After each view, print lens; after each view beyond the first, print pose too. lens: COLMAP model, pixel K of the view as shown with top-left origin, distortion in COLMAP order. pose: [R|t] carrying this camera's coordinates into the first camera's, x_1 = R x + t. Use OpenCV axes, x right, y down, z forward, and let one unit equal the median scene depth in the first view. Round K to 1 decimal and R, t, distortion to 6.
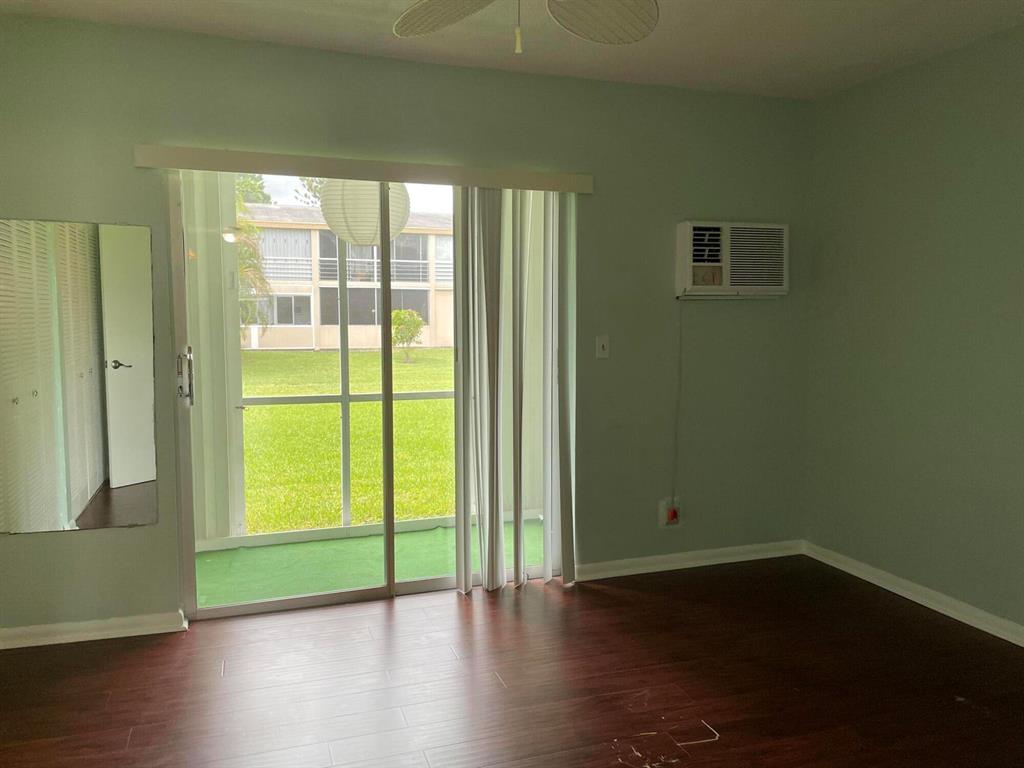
lens RADIAL K [[779.2, 0, 507.9], [0, 779.2, 382.3], [0, 0, 1]] dist [0.115345, -0.135140]
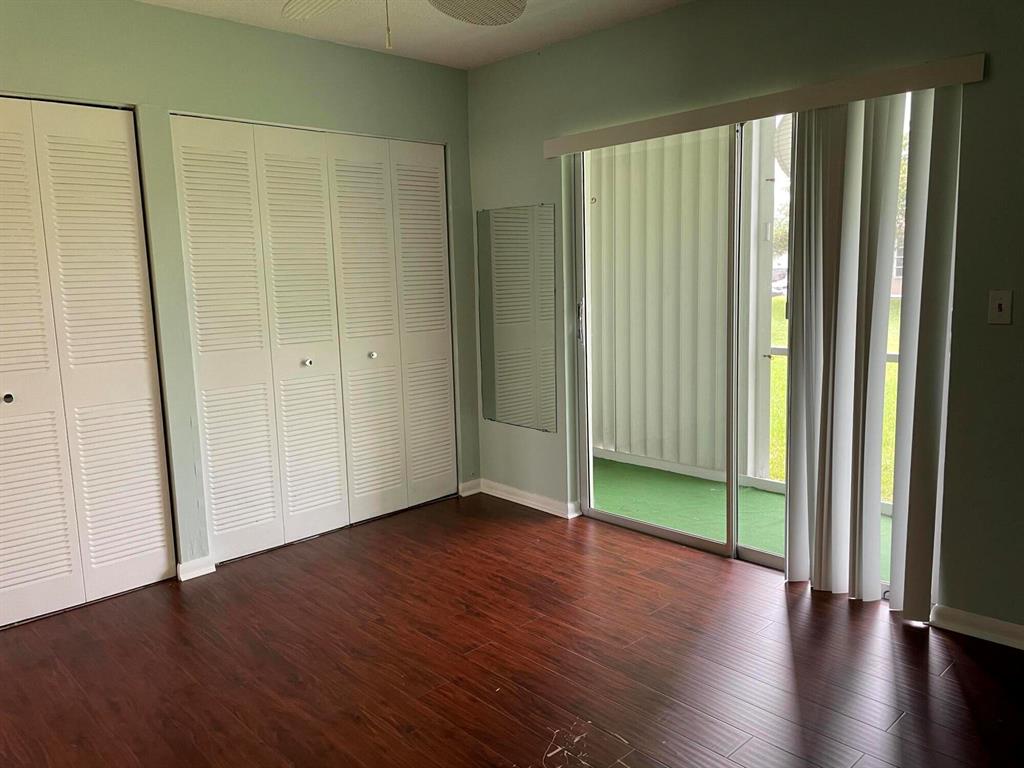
lens RADIAL K [[781.3, 0, 500.8], [0, 781.3, 382.0], [0, 0, 1]] dist [0.119599, -0.139690]
pose [[0.414923, 0.118415, -0.902118, 0.594946], [-0.054773, 0.992947, 0.105145, -0.030728], [0.908206, 0.005785, 0.418483, 0.329602]]
